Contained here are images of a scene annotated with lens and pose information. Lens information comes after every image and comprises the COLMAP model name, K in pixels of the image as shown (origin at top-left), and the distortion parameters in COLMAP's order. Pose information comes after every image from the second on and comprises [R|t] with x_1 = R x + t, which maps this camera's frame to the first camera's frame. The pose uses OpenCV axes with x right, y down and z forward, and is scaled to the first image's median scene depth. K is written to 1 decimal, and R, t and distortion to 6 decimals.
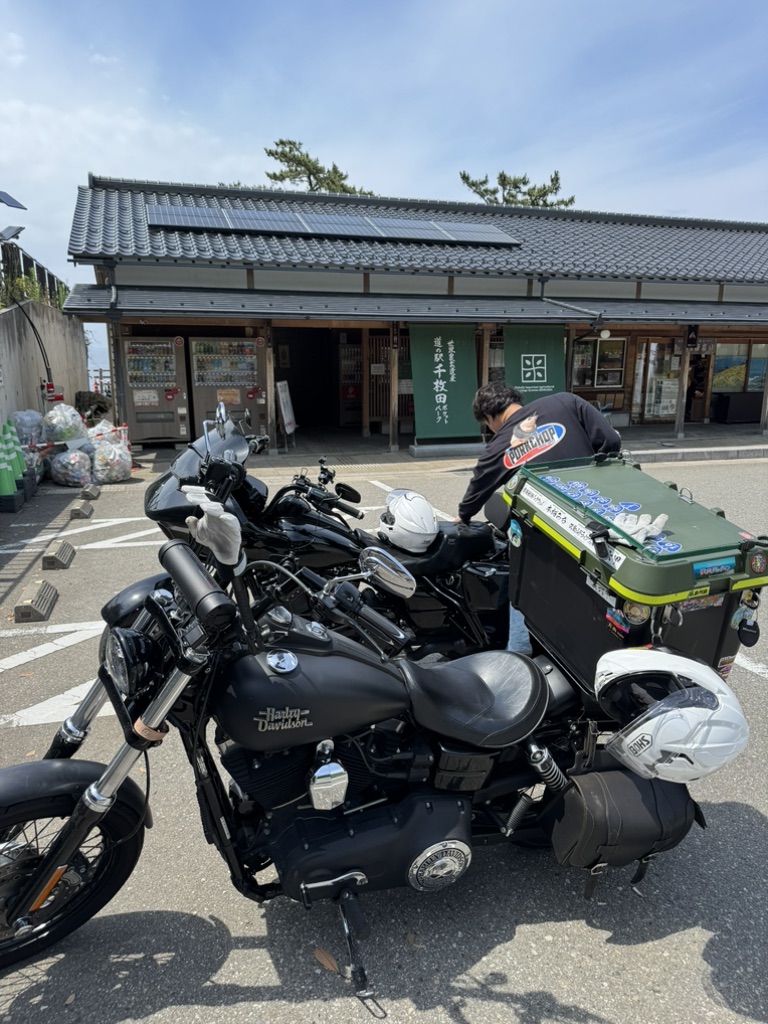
lens RADIAL K [[764.9, 0, 402.4], [0, 764.9, 510.4], [0, 0, 1]] dist [0.070627, -0.021414]
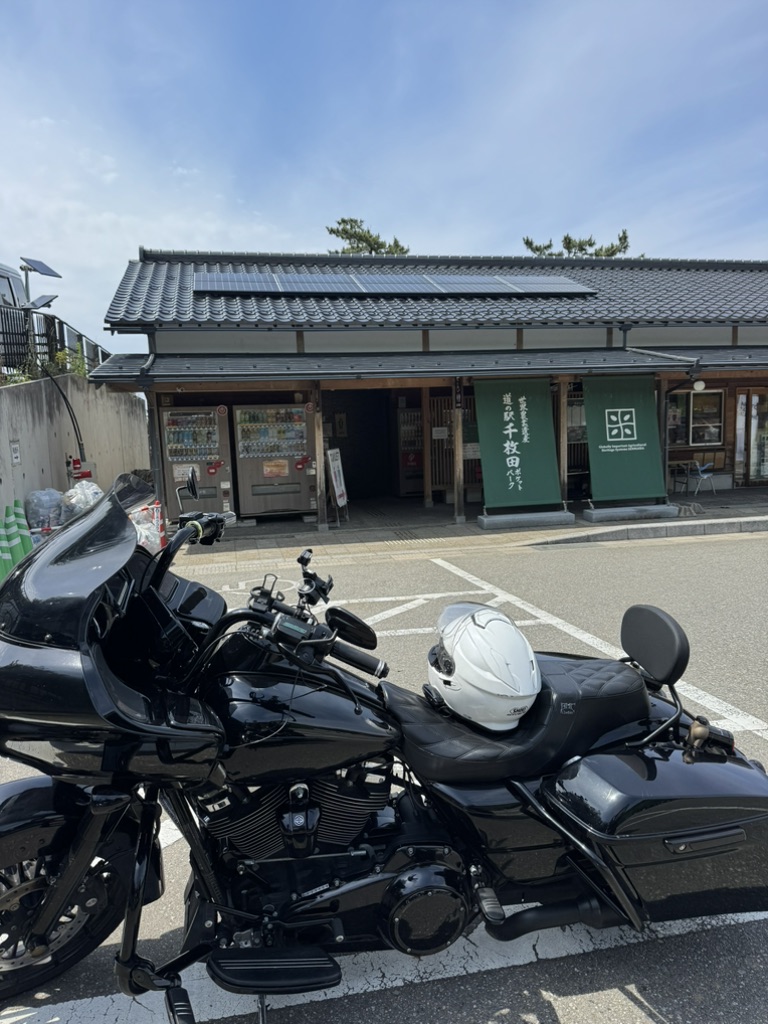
lens RADIAL K [[764.9, 0, 379.7], [0, 764.9, 504.9], [0, 0, 1]] dist [0.070627, -0.021414]
pose [[0.992743, -0.025818, -0.117447, 0.001032], [0.014008, 0.994859, -0.100293, -0.011962], [0.119433, 0.097920, 0.988002, 0.122830]]
